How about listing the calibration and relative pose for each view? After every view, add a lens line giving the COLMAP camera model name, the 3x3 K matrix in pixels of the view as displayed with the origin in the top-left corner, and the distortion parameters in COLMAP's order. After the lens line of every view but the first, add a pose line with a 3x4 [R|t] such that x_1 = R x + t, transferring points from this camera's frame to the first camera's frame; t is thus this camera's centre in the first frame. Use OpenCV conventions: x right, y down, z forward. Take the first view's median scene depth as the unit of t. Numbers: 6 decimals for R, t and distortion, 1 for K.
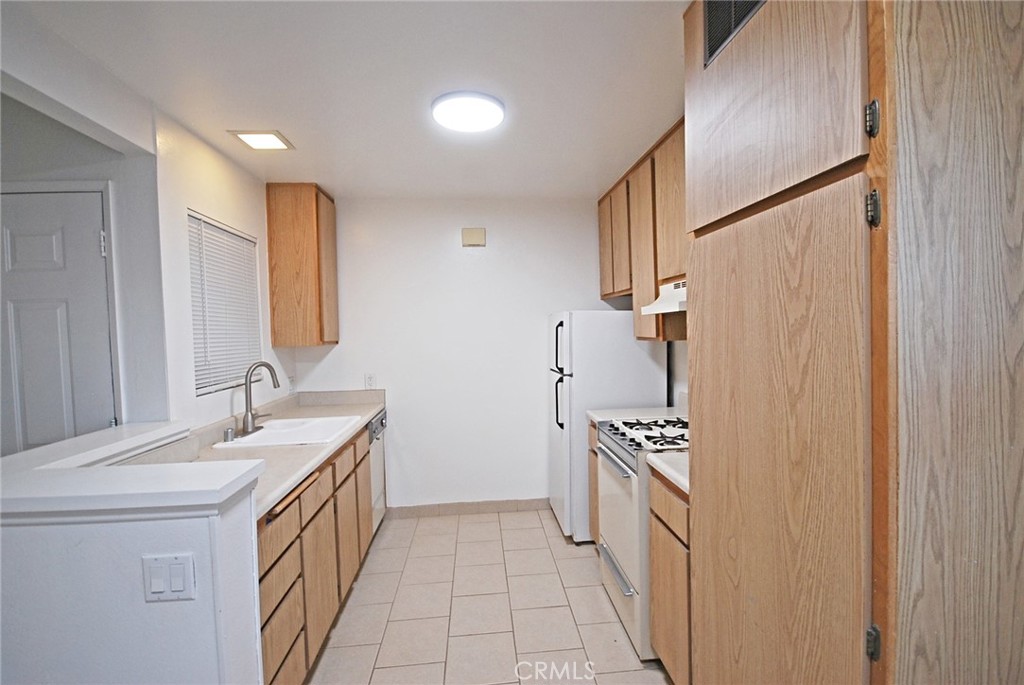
lens RADIAL K [[449.3, 0, 515.6], [0, 449.3, 343.2], [0, 0, 1]] dist [0.004373, -0.008982]
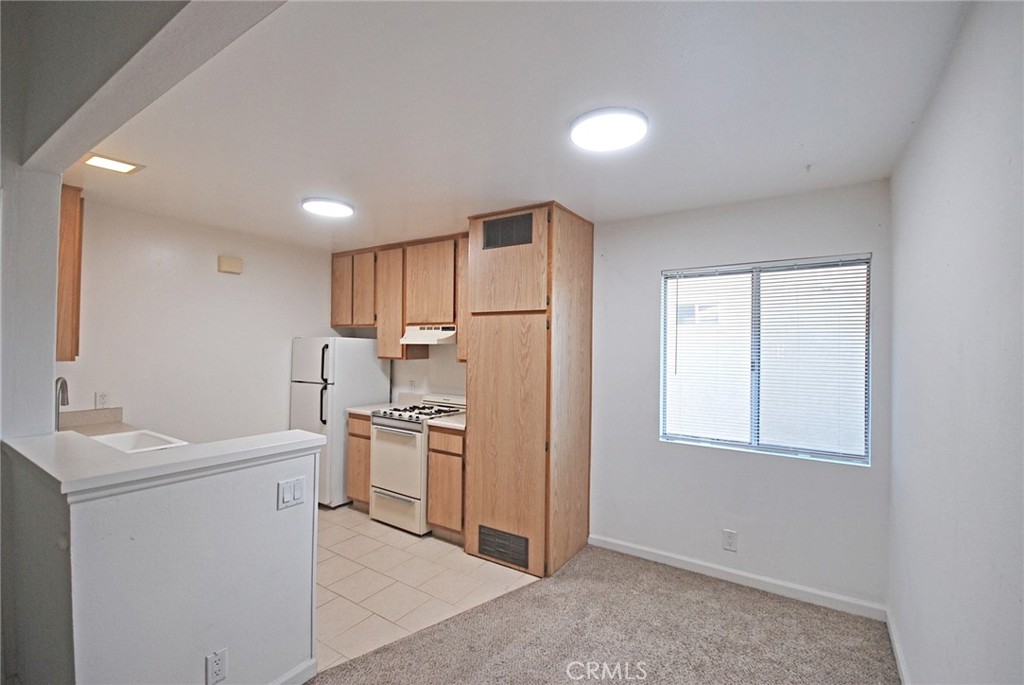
lens RADIAL K [[449.3, 0, 515.6], [0, 449.3, 343.2], [0, 0, 1]] dist [0.004373, -0.008982]
pose [[0.627049, 0.038369, 0.778034, -0.755961], [-0.005506, 0.998980, -0.044828, 0.006671], [-0.778960, 0.023825, 0.626620, -0.372232]]
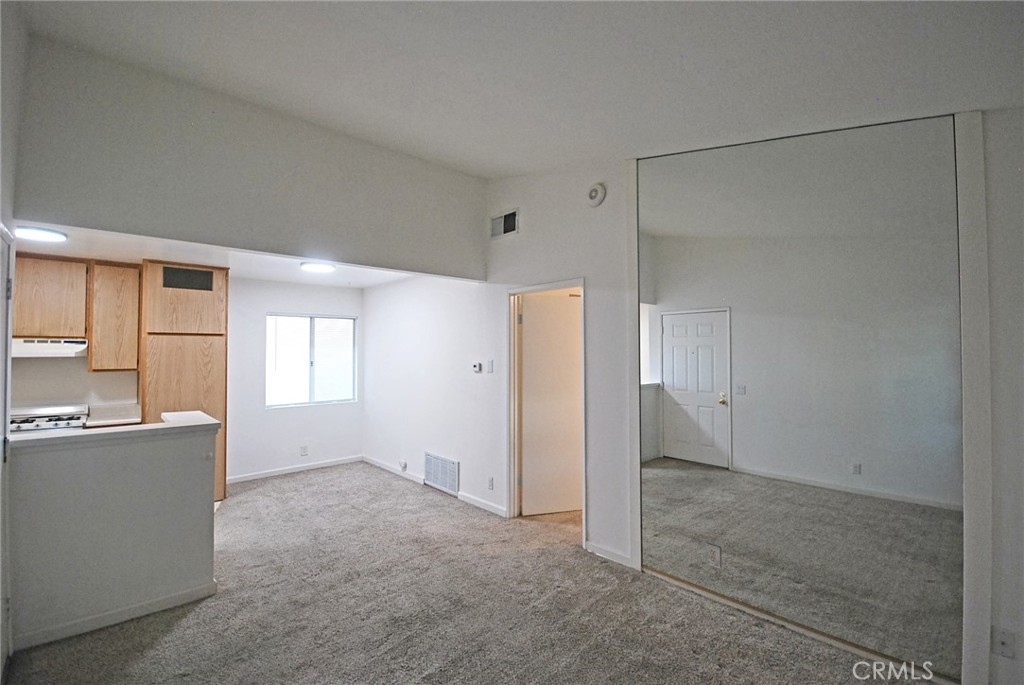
lens RADIAL K [[449.3, 0, 515.6], [0, 449.3, 343.2], [0, 0, 1]] dist [0.004373, -0.008982]
pose [[-0.600937, 0.047002, 0.797913, -2.138601], [0.043754, 0.998707, -0.025878, 0.009069], [-0.798098, 0.019361, -0.602217, 0.514073]]
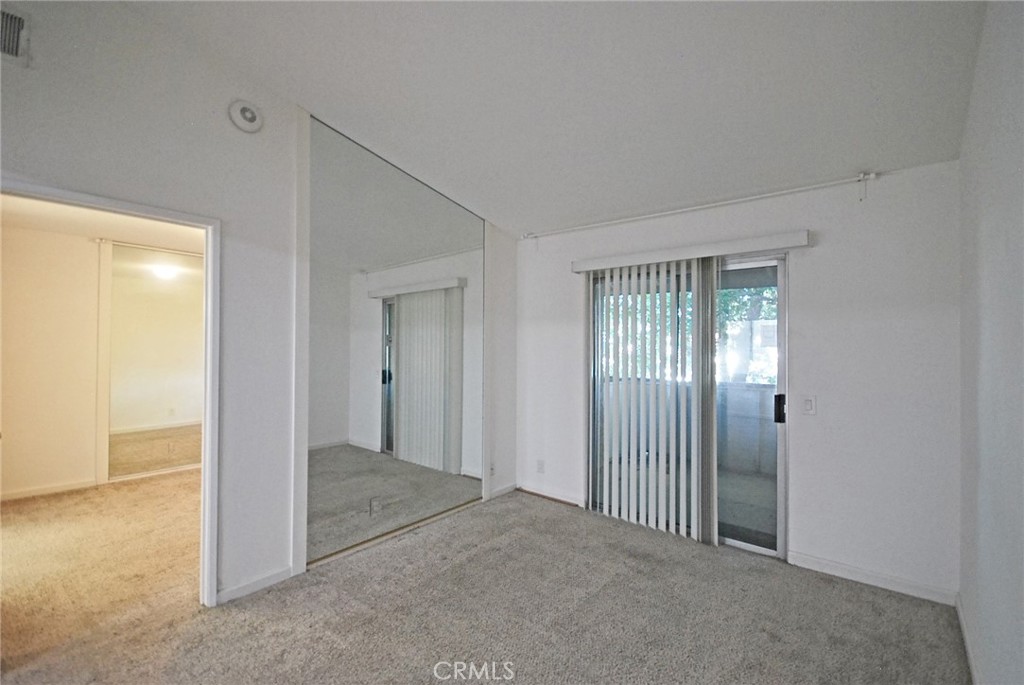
lens RADIAL K [[449.3, 0, 515.6], [0, 449.3, 343.2], [0, 0, 1]] dist [0.004373, -0.008982]
pose [[-0.707109, 0.017114, -0.706897, -0.834259], [-0.007588, 0.999466, 0.031787, 0.010312], [0.707063, 0.027840, -0.706602, 0.663094]]
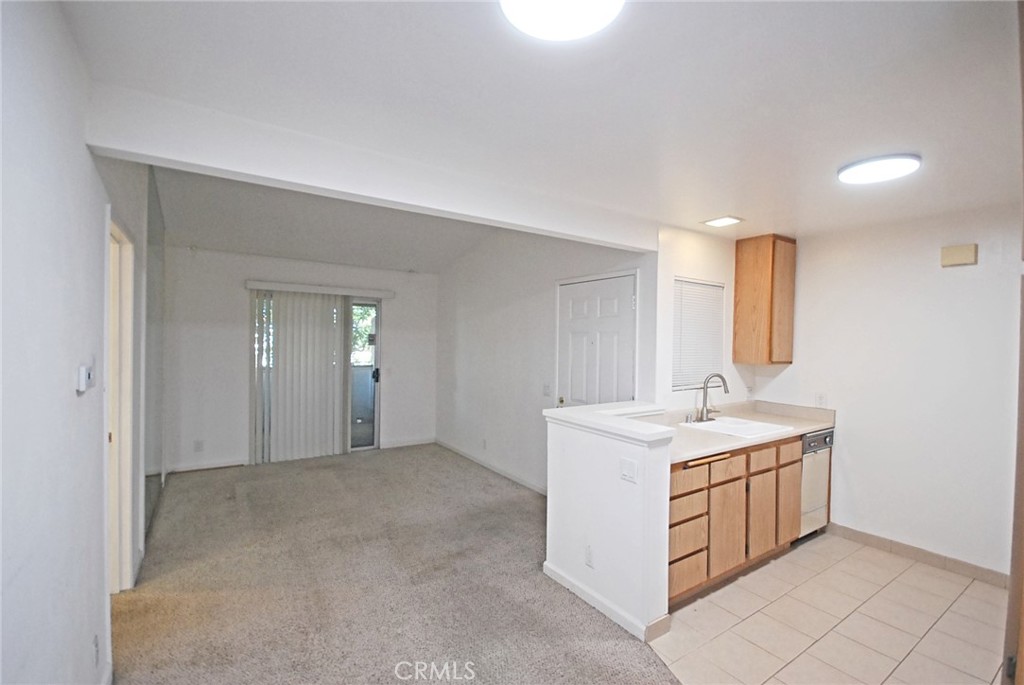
lens RADIAL K [[449.3, 0, 515.6], [0, 449.3, 343.2], [0, 0, 1]] dist [0.004373, -0.008982]
pose [[0.481169, 0.043272, -0.875559, 0.396943], [-0.055187, 0.998295, 0.019009, -0.049628], [0.874889, 0.039173, 0.482736, -0.263674]]
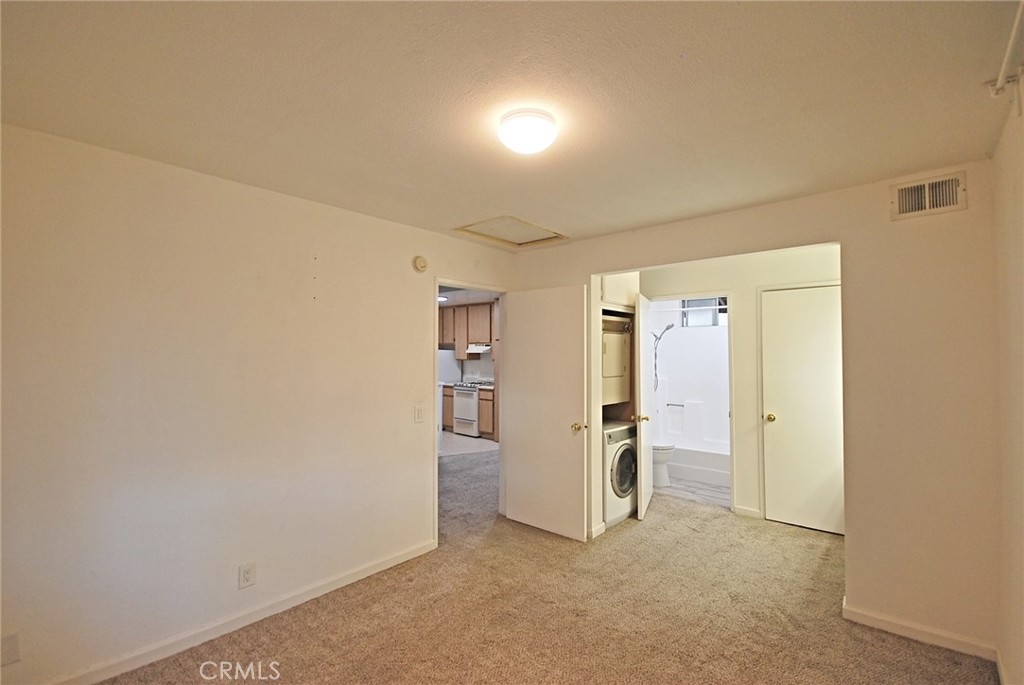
lens RADIAL K [[449.3, 0, 515.6], [0, 449.3, 343.2], [0, 0, 1]] dist [0.004373, -0.008982]
pose [[0.729385, 0.040431, 0.682908, -1.892197], [0.000226, 0.998238, -0.059342, 0.073893], [-0.684103, 0.043437, 0.728090, -1.877966]]
